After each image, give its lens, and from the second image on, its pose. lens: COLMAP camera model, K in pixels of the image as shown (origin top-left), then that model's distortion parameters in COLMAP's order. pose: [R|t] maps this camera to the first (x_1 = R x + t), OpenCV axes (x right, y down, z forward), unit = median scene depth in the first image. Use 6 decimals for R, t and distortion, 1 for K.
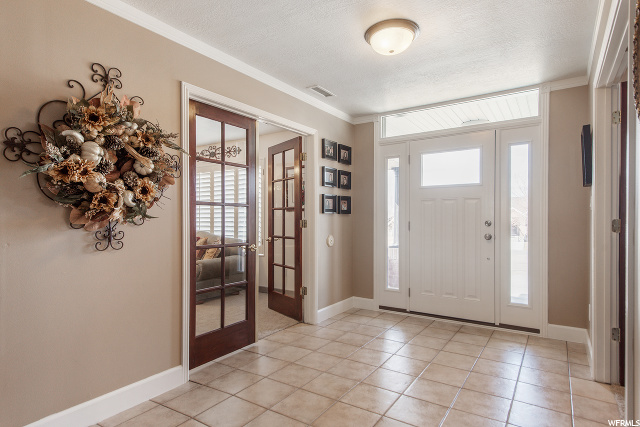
lens RADIAL K [[347.2, 0, 320.2], [0, 347.2, 226.2], [0, 0, 1]] dist [0.001076, -0.000487]
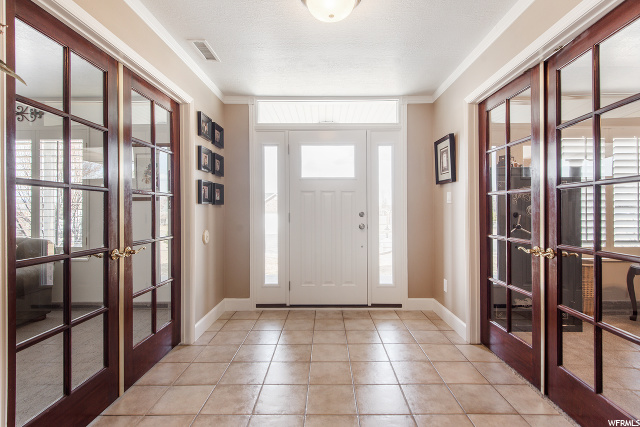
lens RADIAL K [[310.7, 0, 320.0], [0, 310.7, 213.5], [0, 0, 1]] dist [0.000981, -0.000524]
pose [[0.832753, -0.006351, 0.553608, -0.163244], [0.011179, 0.999923, -0.005345, -0.006864], [-0.553531, 0.010640, 0.832760, 0.244940]]
